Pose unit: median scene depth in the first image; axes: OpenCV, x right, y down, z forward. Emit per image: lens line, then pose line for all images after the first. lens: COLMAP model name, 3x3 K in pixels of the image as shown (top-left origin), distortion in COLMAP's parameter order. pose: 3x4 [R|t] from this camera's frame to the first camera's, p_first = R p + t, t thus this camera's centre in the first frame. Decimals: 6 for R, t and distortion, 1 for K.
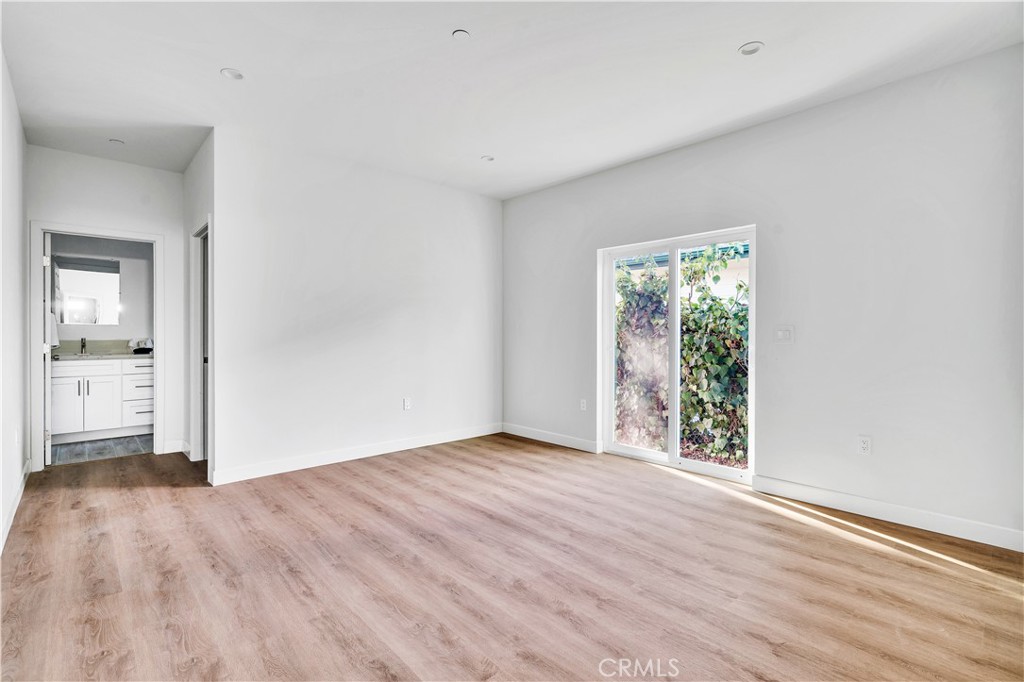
lens RADIAL K [[478.6, 0, 512.0], [0, 478.6, 341.0], [0, 0, 1]] dist [-0.004074, -0.000191]
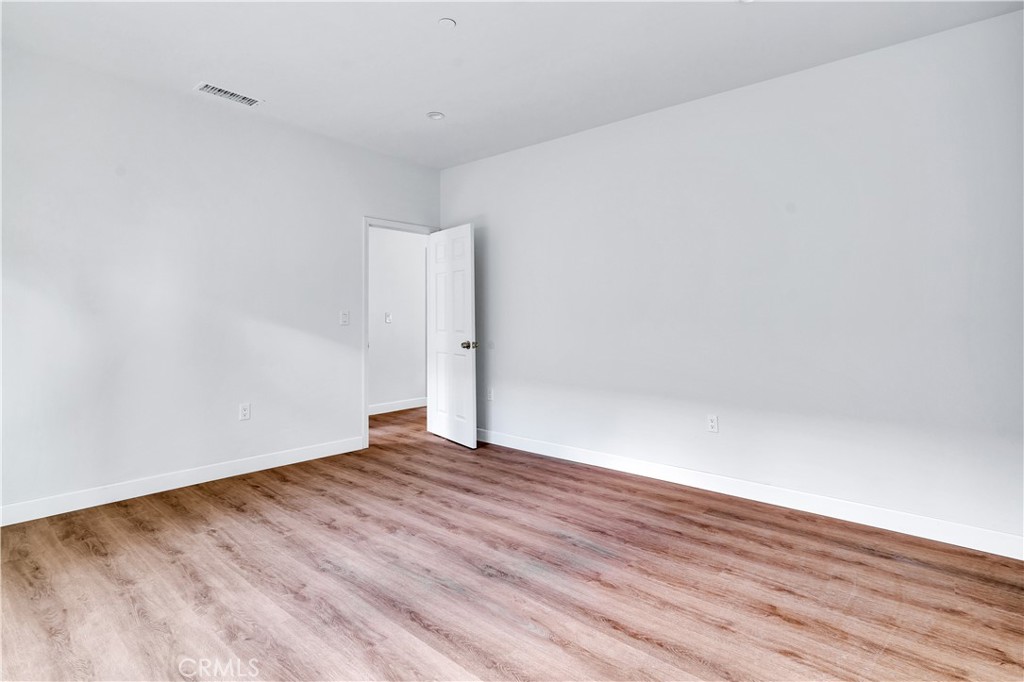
lens RADIAL K [[478.6, 0, 512.0], [0, 478.6, 341.0], [0, 0, 1]] dist [-0.004074, -0.000191]
pose [[-0.990691, -0.001812, -0.136115, -0.098568], [-0.010607, 0.997899, 0.063921, -0.022478], [0.135713, 0.064770, -0.988629, 1.838151]]
